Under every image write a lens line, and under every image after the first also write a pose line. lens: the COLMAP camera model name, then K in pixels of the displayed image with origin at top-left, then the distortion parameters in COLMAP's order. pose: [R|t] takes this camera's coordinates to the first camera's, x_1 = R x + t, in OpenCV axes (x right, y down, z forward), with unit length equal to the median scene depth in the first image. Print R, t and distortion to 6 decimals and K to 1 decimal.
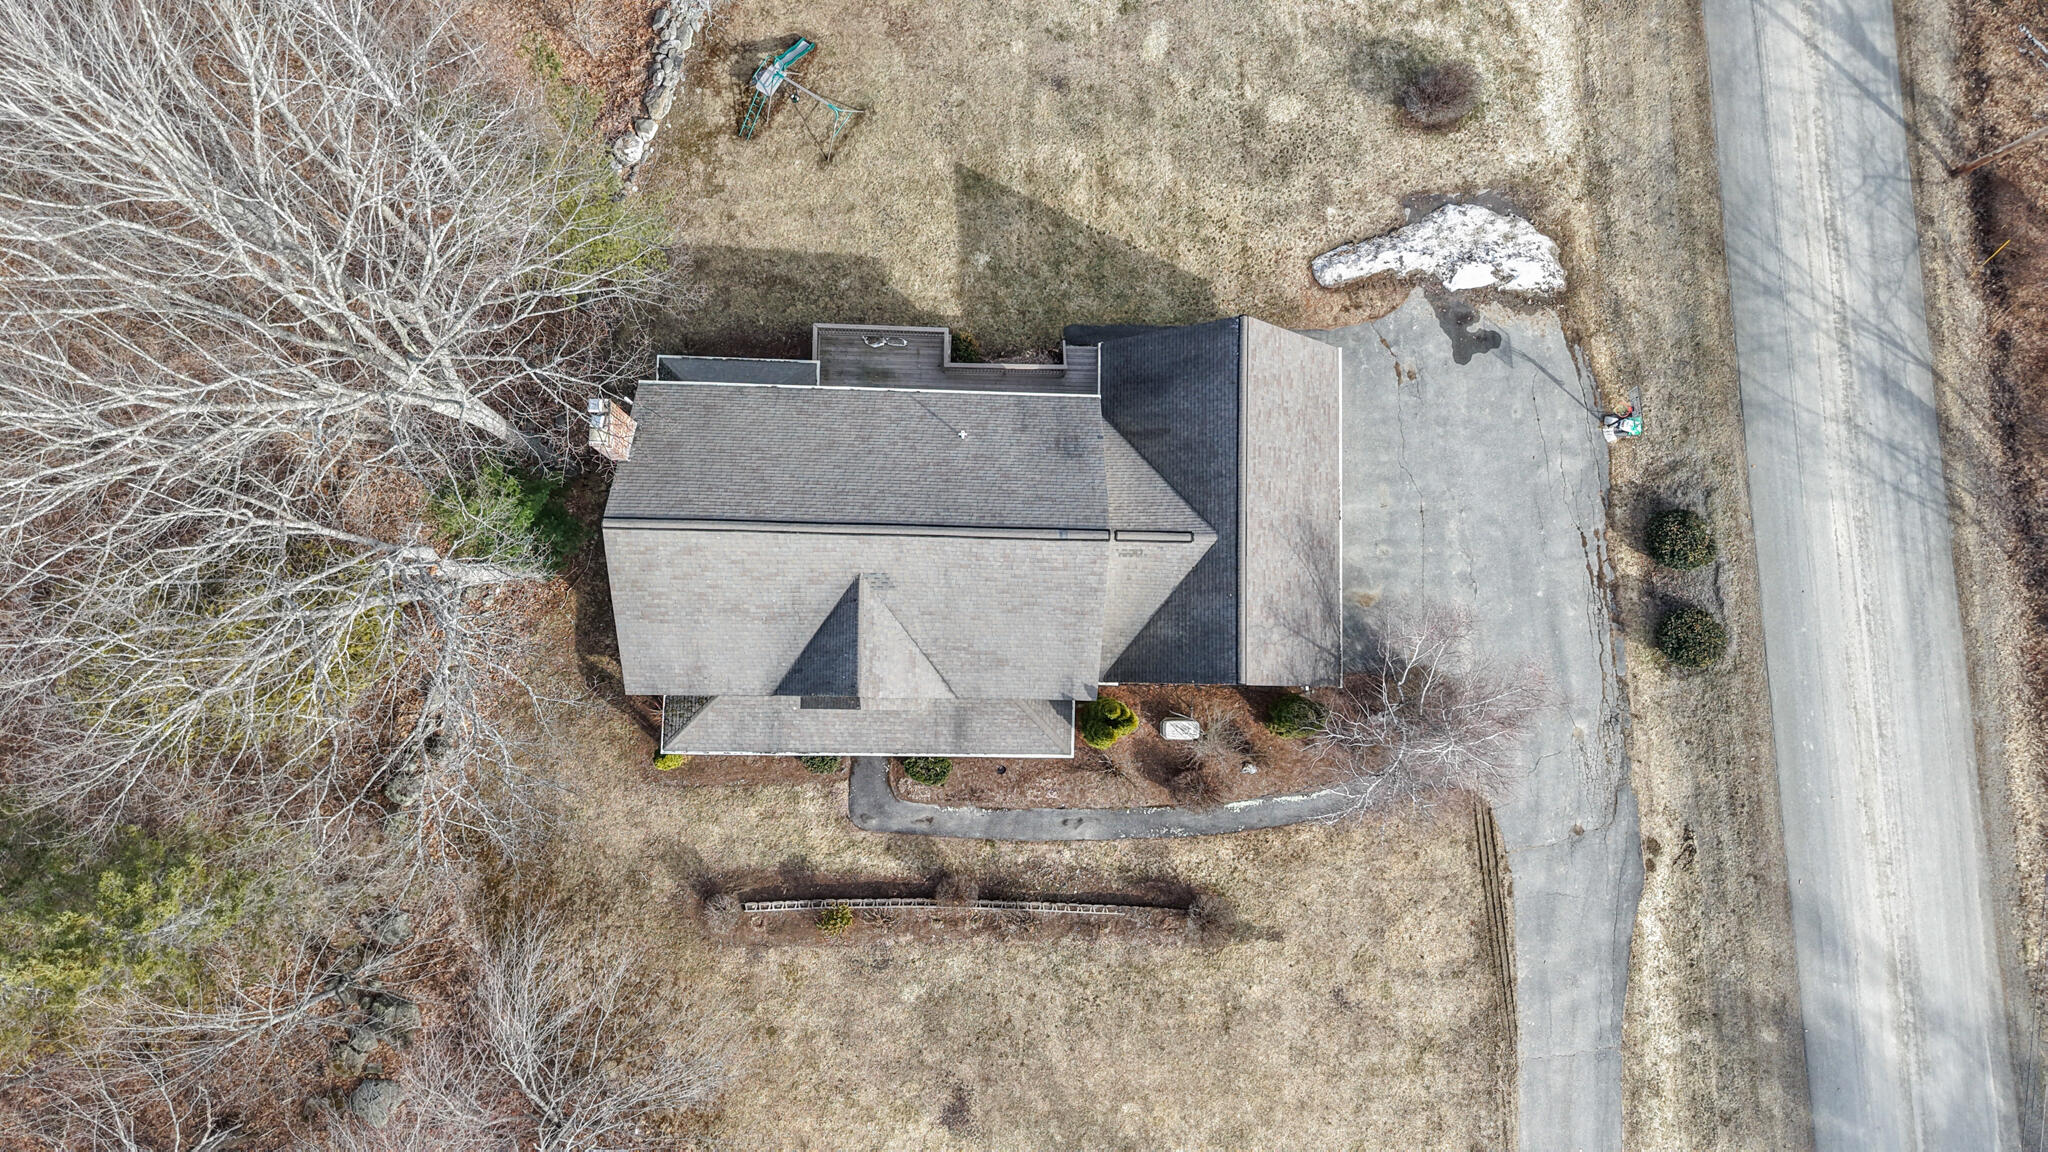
lens RADIAL K [[1422.2, 0, 1024.0], [0, 1422.2, 576.0], [0, 0, 1]] dist [-0.000904, 0.100253]
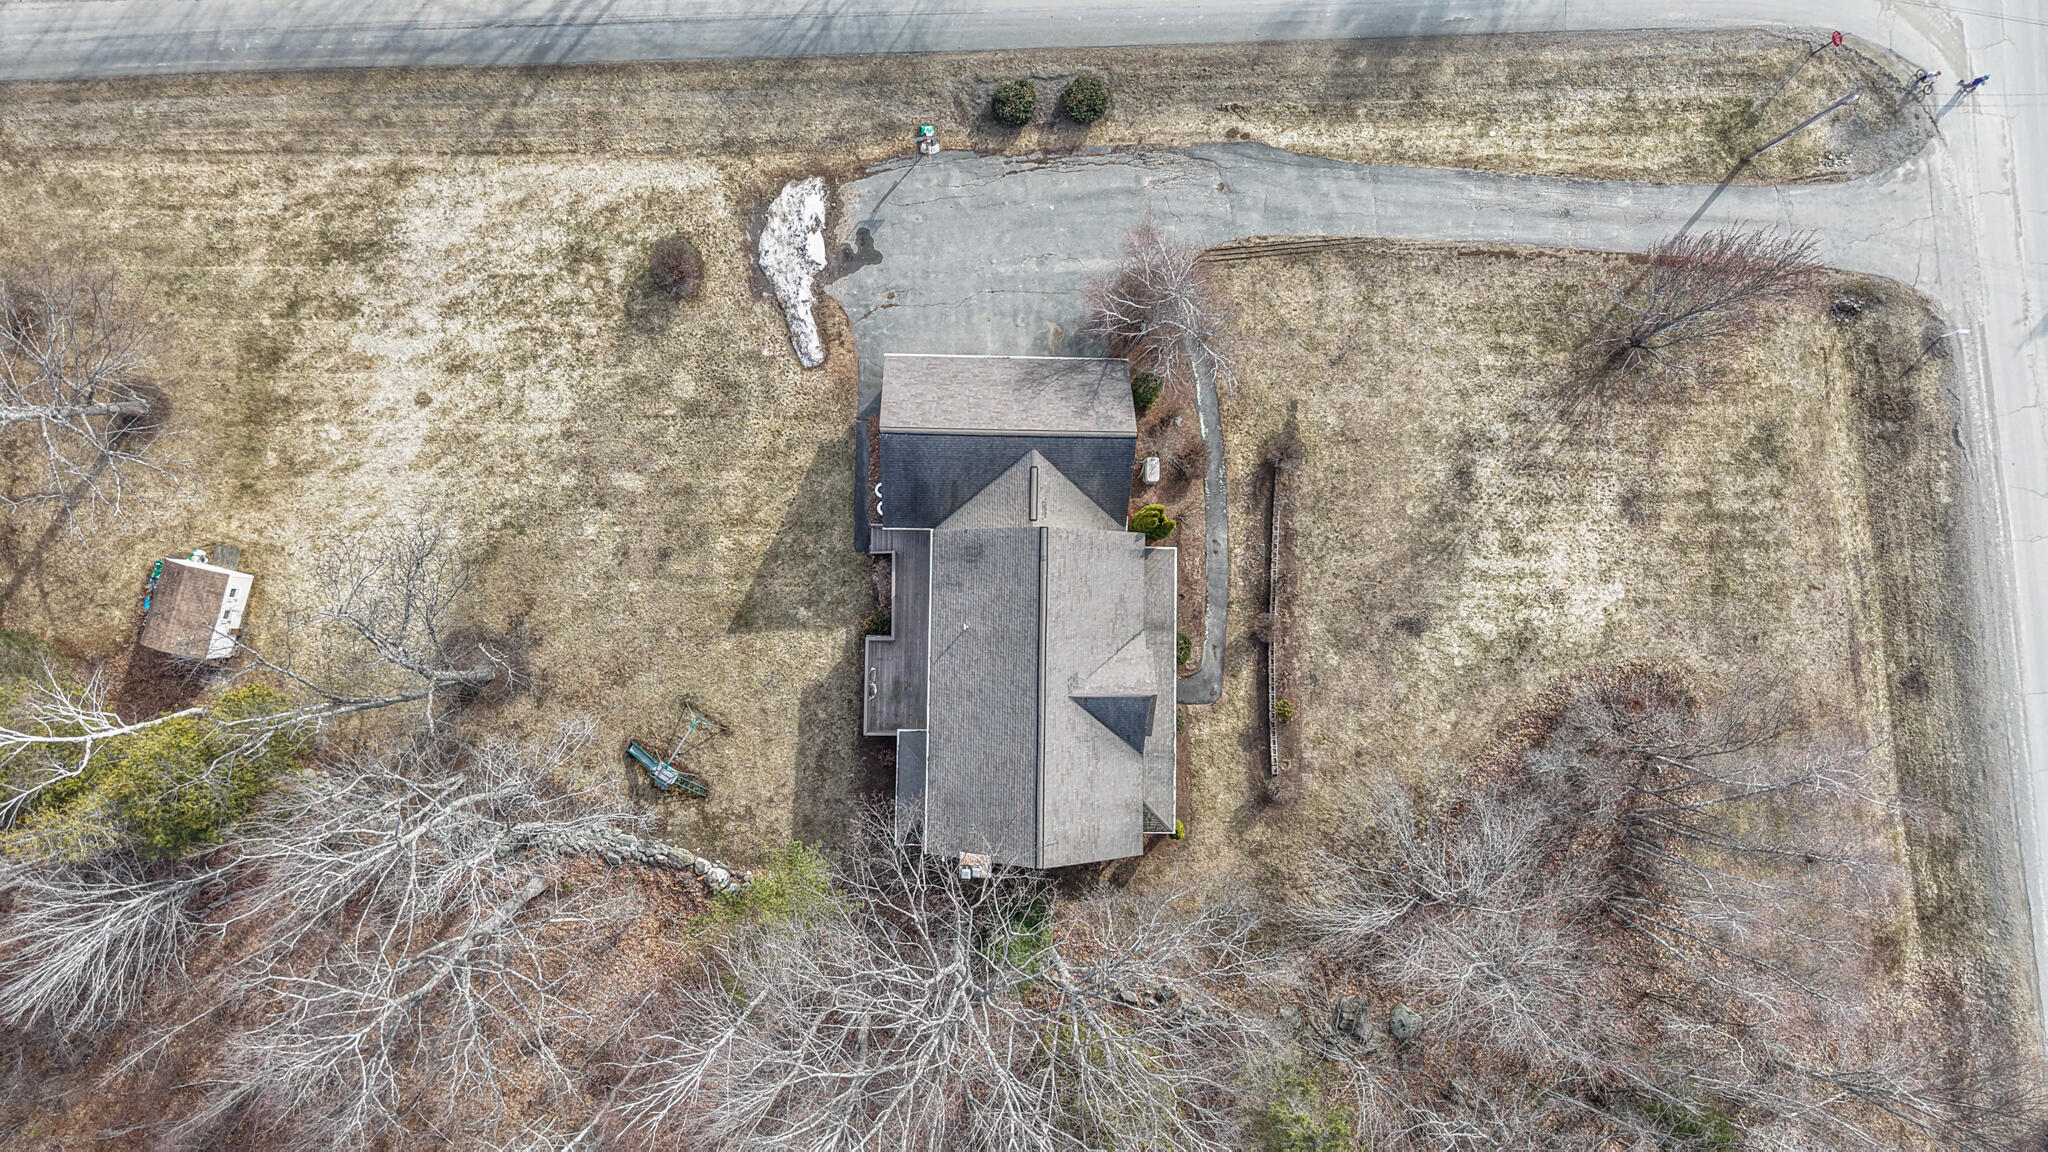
lens RADIAL K [[1431.3, 0, 1024.0], [0, 1431.3, 576.0], [0, 0, 1]] dist [0.099901, -0.000223]
pose [[-0.001871, -0.999835, -0.018074, 0.029892], [0.990135, -0.004384, 0.140045, -0.208579], [-0.140101, -0.017634, 0.989980, -0.378785]]
